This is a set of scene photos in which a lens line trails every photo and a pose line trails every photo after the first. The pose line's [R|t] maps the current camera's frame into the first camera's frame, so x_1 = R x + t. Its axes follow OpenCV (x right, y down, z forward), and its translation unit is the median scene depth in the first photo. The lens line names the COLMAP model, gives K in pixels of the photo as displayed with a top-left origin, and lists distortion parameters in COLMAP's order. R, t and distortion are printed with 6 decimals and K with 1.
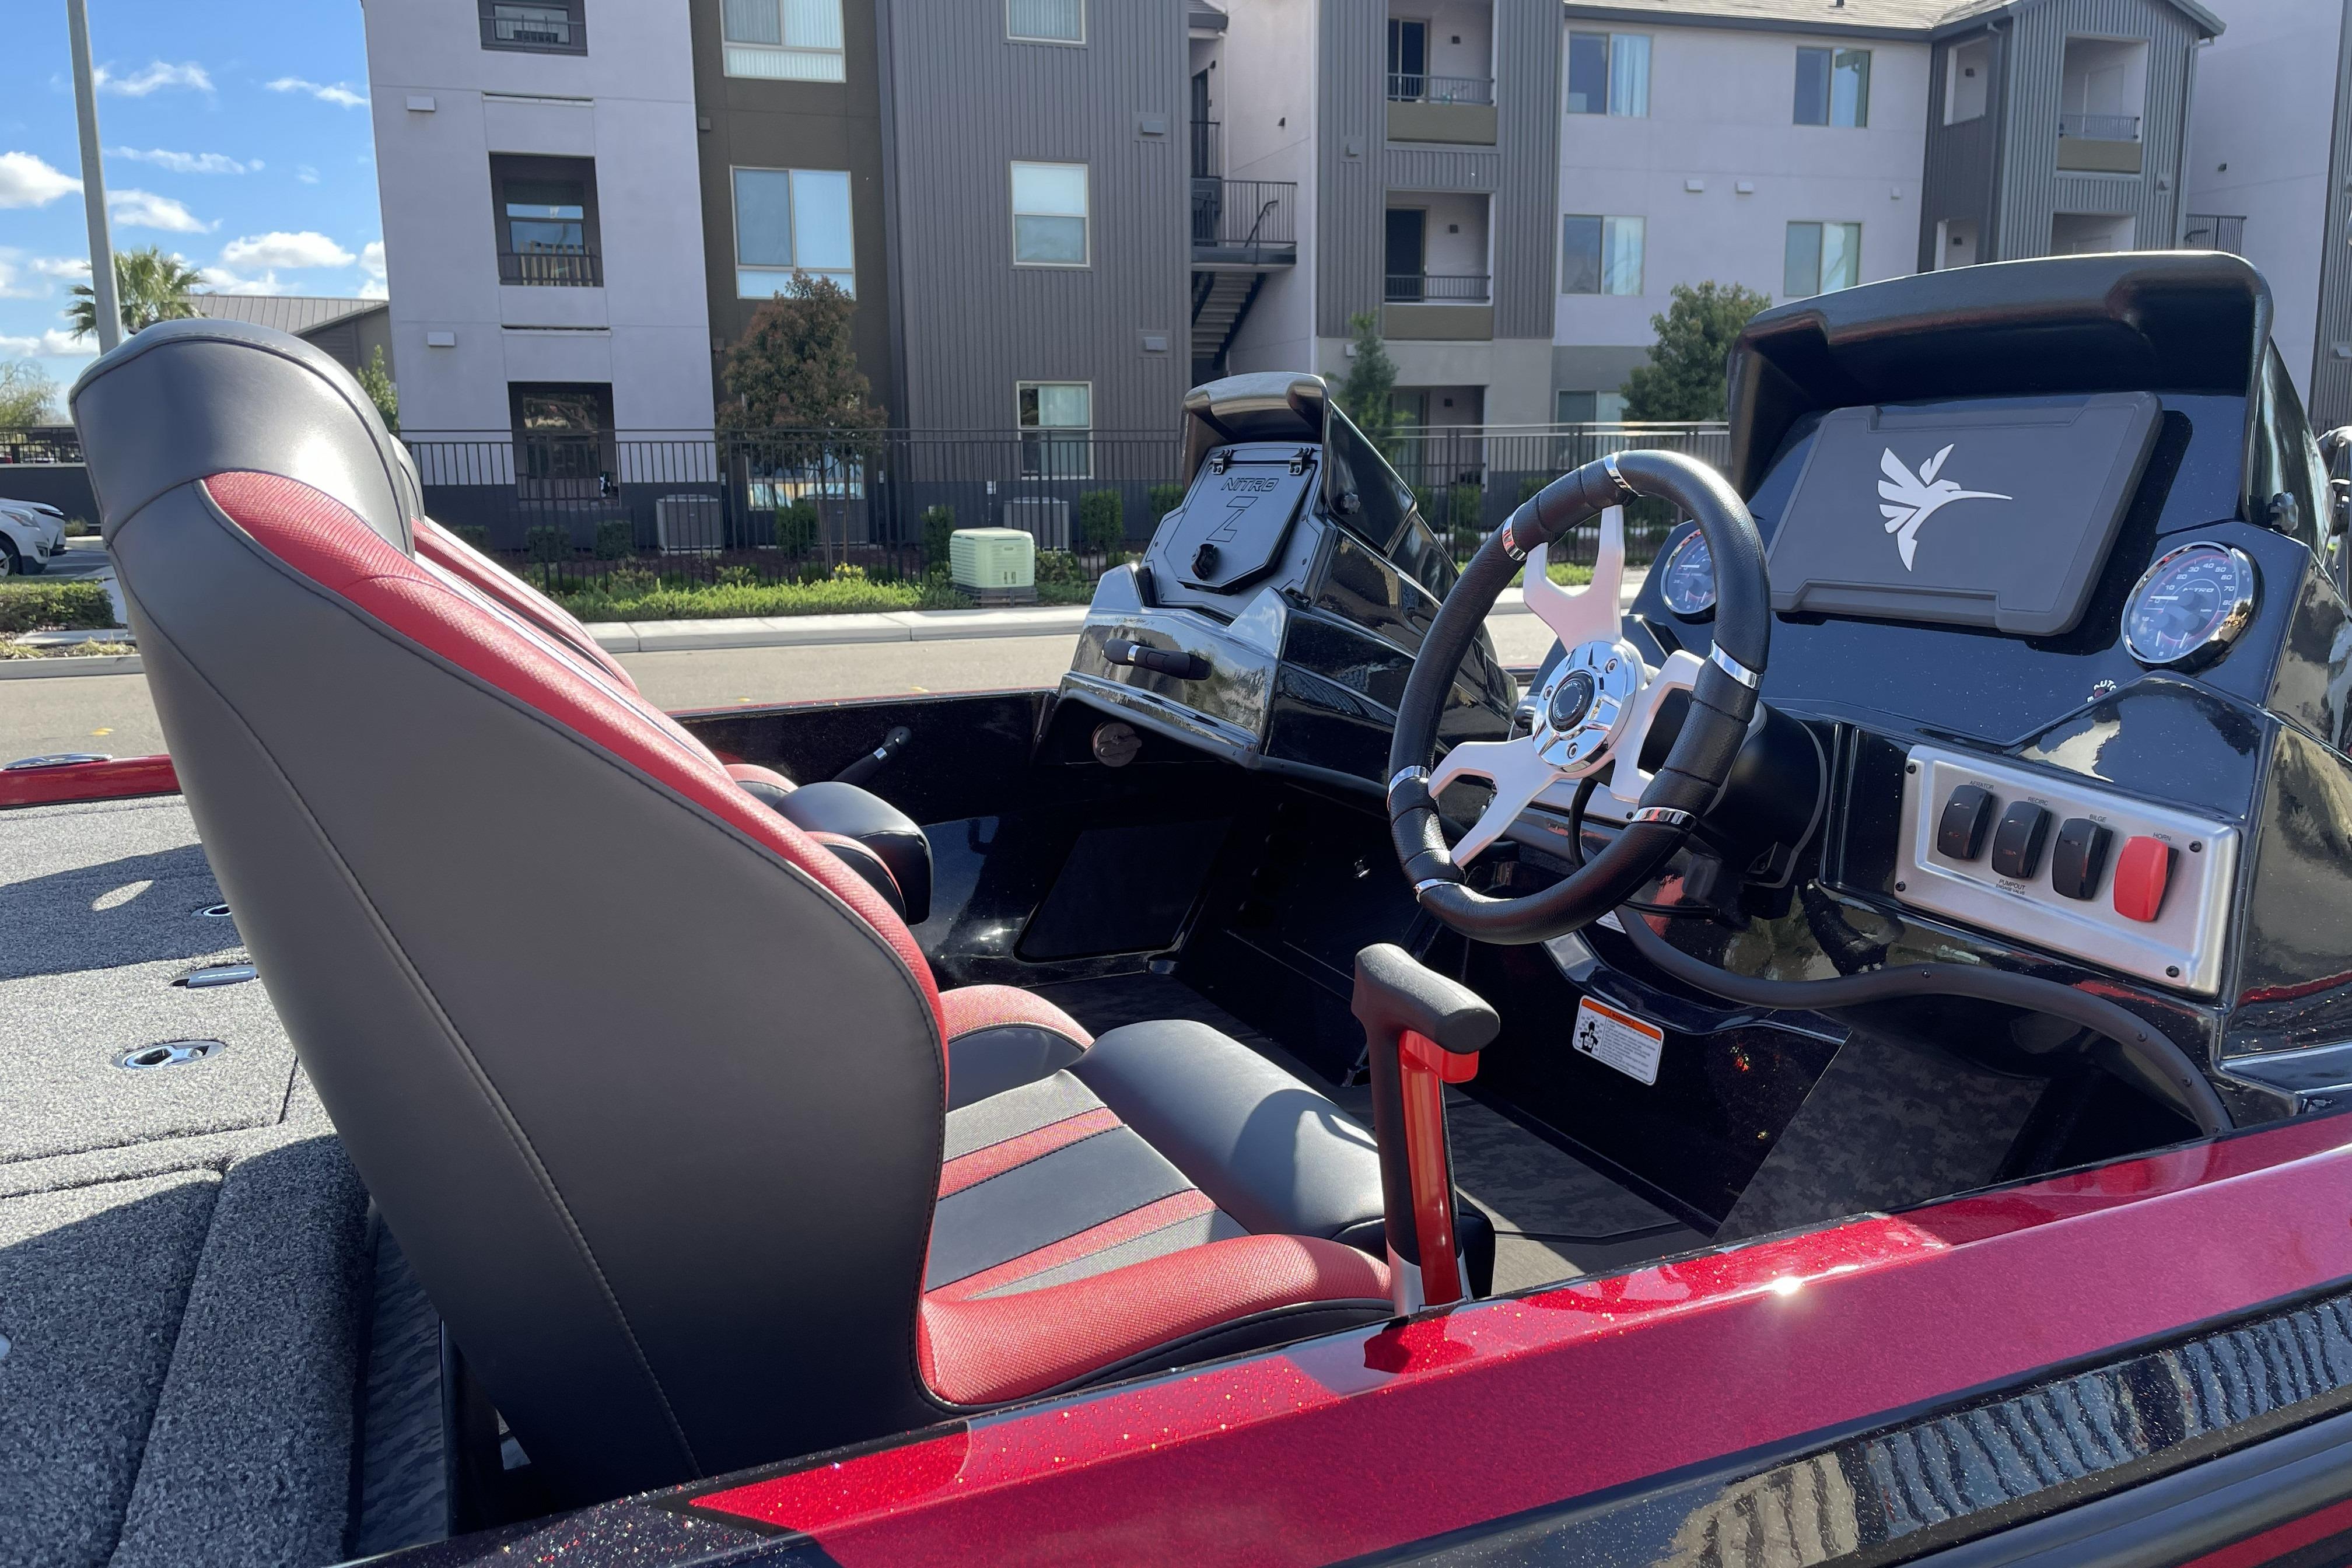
lens RADIAL K [[1790.3, 0, 1175.3], [0, 1790.3, 773.2], [0, 0, 1]] dist [0.084800, -0.110809]
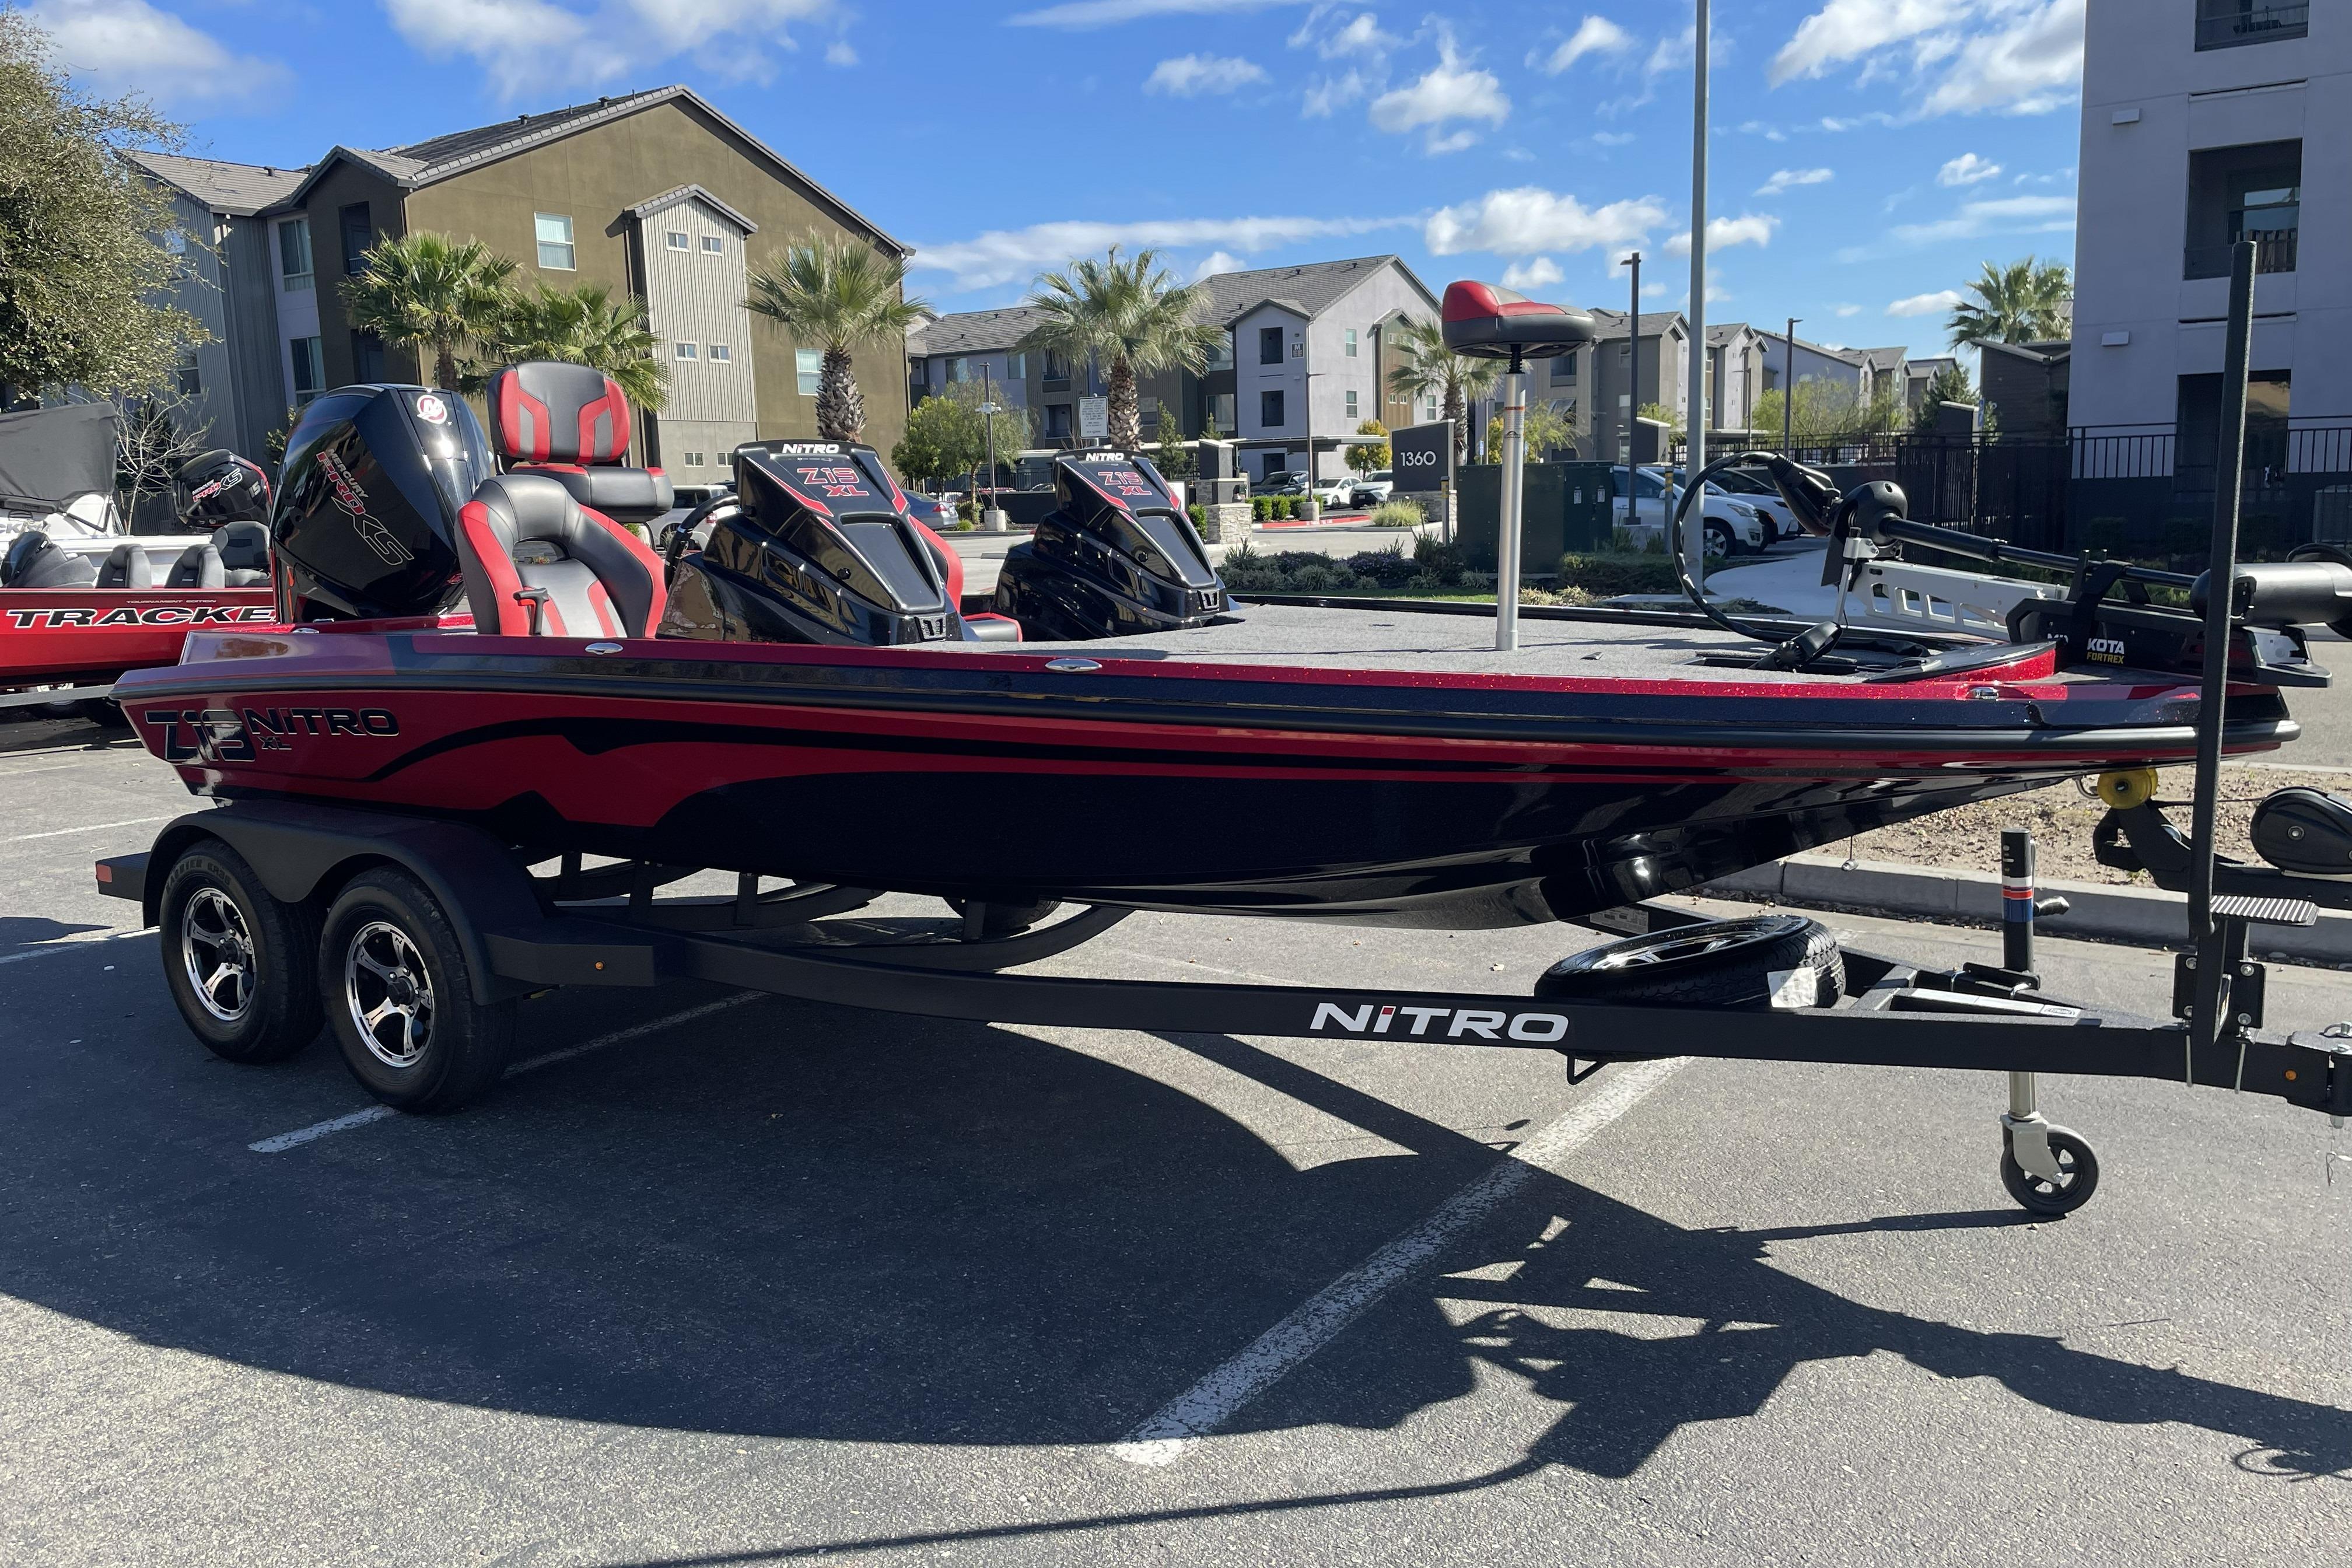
lens RADIAL K [[1790.3, 0, 1184.1], [0, 1790.3, 758.6], [0, 0, 1]] dist [0.084800, -0.110809]
pose [[0.548008, 0.118773, -0.827998, 0.257100], [-0.121382, 0.990682, 0.061774, 0.001097], [0.827620, 0.066652, 0.557318, -0.015291]]
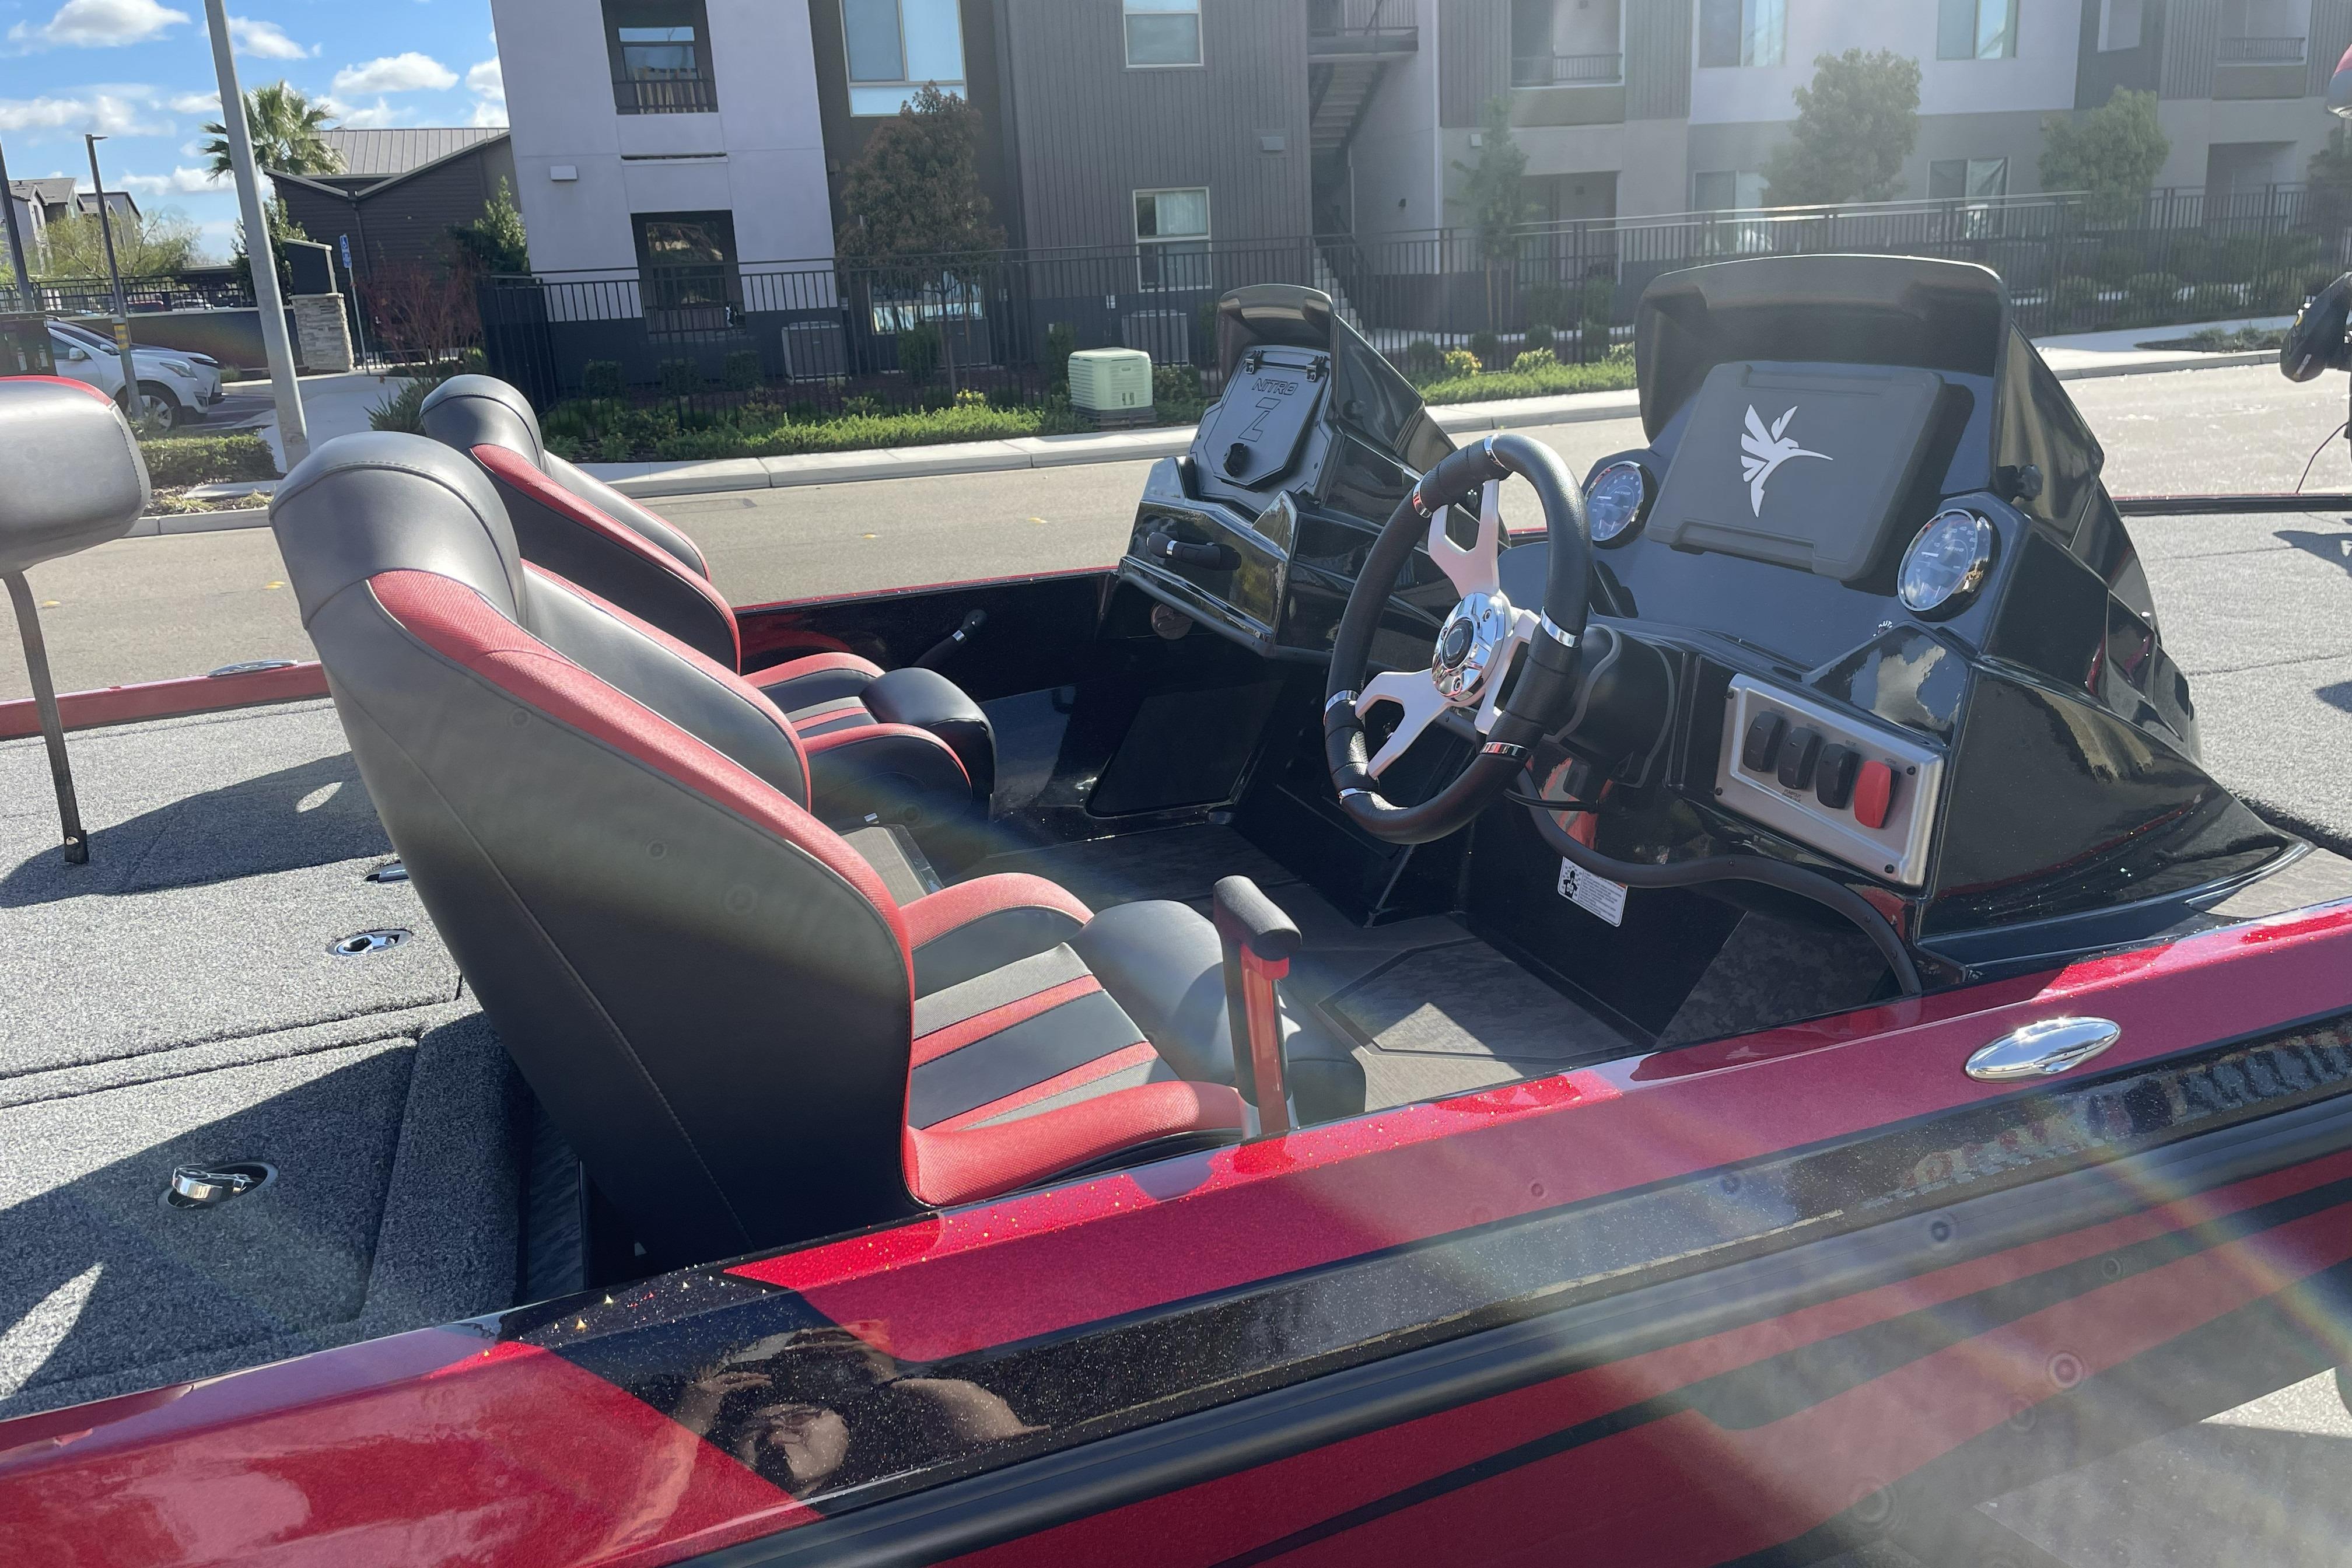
lens RADIAL K [[1790.3, 0, 1197.5], [0, 1790.3, 761.4], [0, 0, 1]] dist [0.084800, -0.110809]
pose [[0.997565, -0.022186, -0.066116, 0.007858], [0.028706, 0.994639, 0.099348, -0.005534], [0.063557, -0.101004, 0.992854, -0.014815]]
